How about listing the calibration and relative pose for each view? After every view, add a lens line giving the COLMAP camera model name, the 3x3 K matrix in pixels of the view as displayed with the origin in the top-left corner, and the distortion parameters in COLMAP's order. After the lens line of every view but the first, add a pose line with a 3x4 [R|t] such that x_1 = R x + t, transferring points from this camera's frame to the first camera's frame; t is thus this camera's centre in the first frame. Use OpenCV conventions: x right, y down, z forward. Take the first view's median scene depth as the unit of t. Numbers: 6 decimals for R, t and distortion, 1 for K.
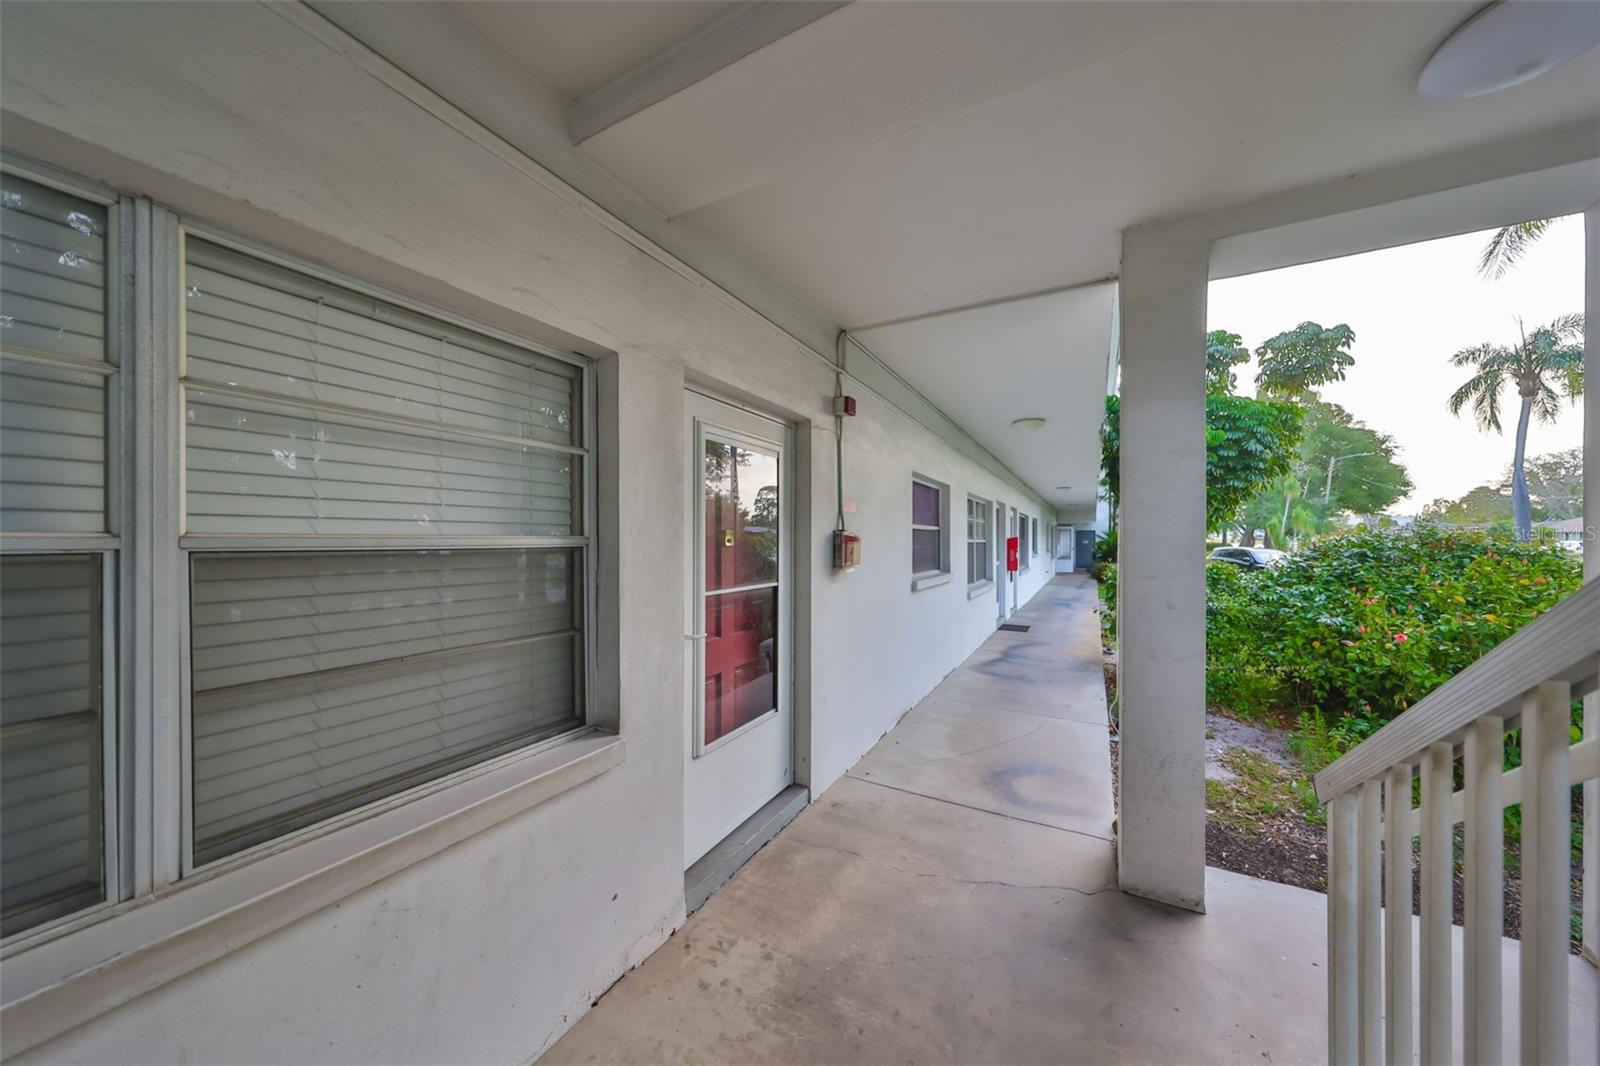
lens RADIAL K [[502.2, 0, 795.3], [0, 502.2, 535.9], [0, 0, 1]] dist [0.000653, -0.000032]
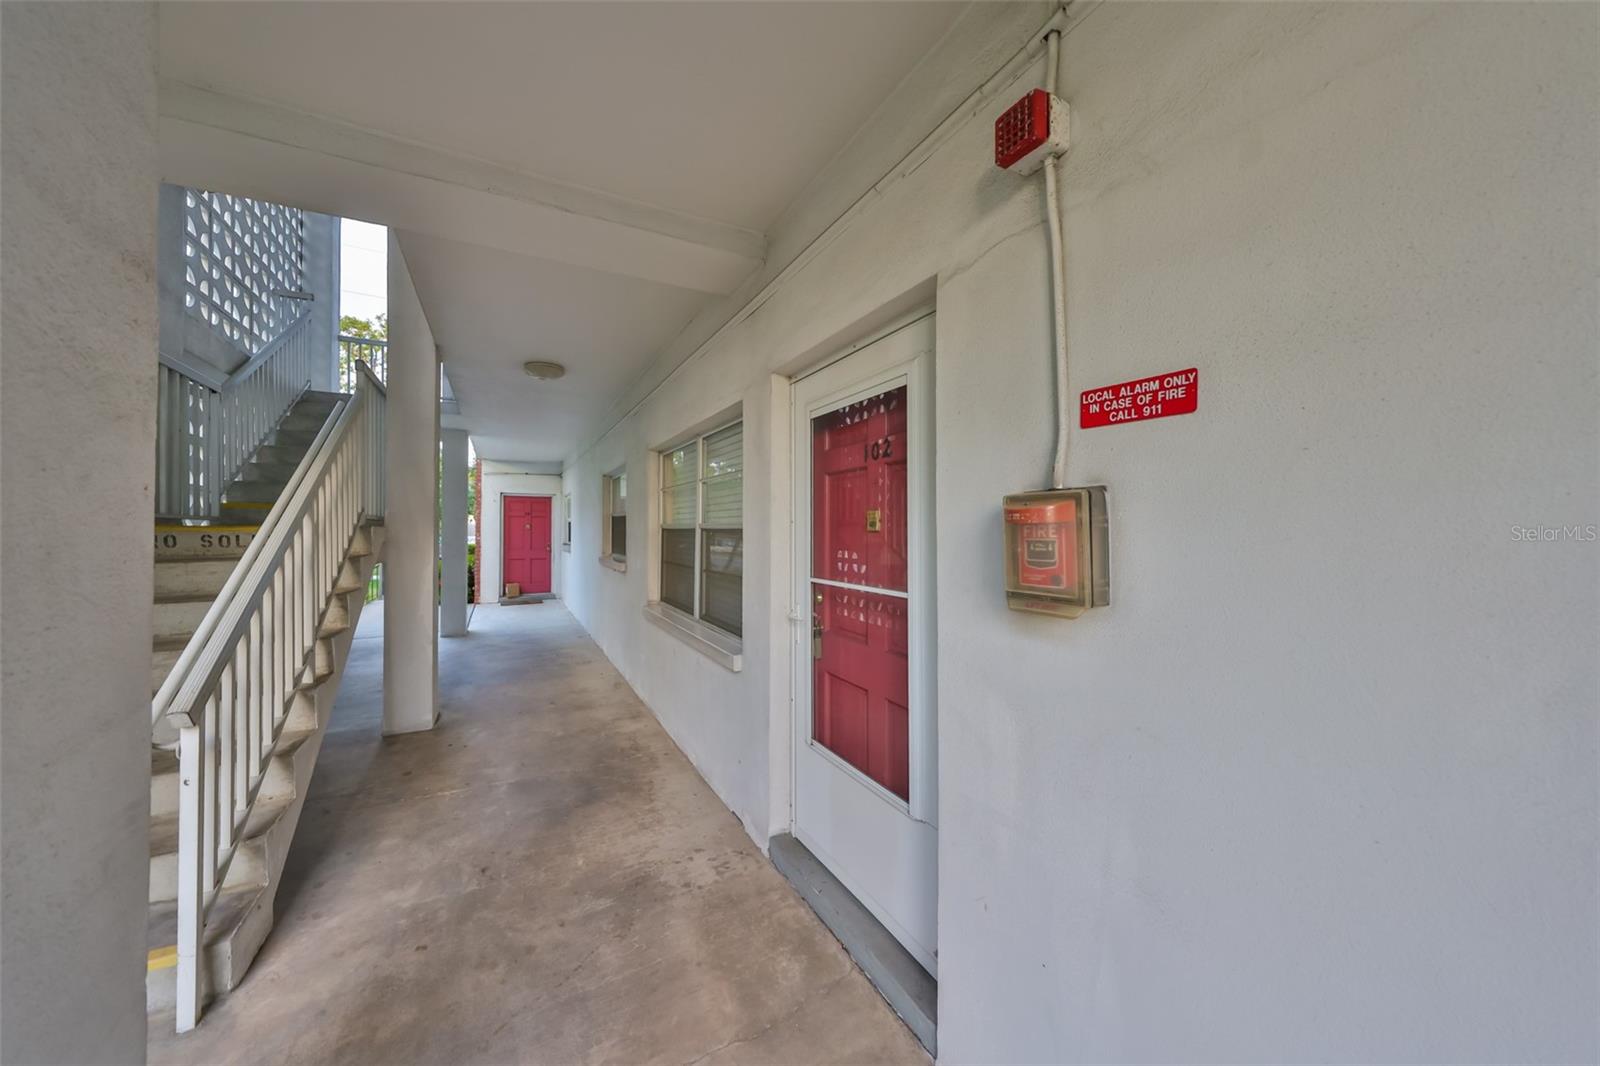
lens RADIAL K [[502.2, 0, 795.3], [0, 502.2, 535.9], [0, 0, 1]] dist [0.000653, -0.000032]
pose [[-0.493385, -0.011719, -0.869732, 0.811988], [-0.003016, 0.999926, -0.011763, 0.047000], [0.869806, -0.003180, -0.493384, 1.737627]]
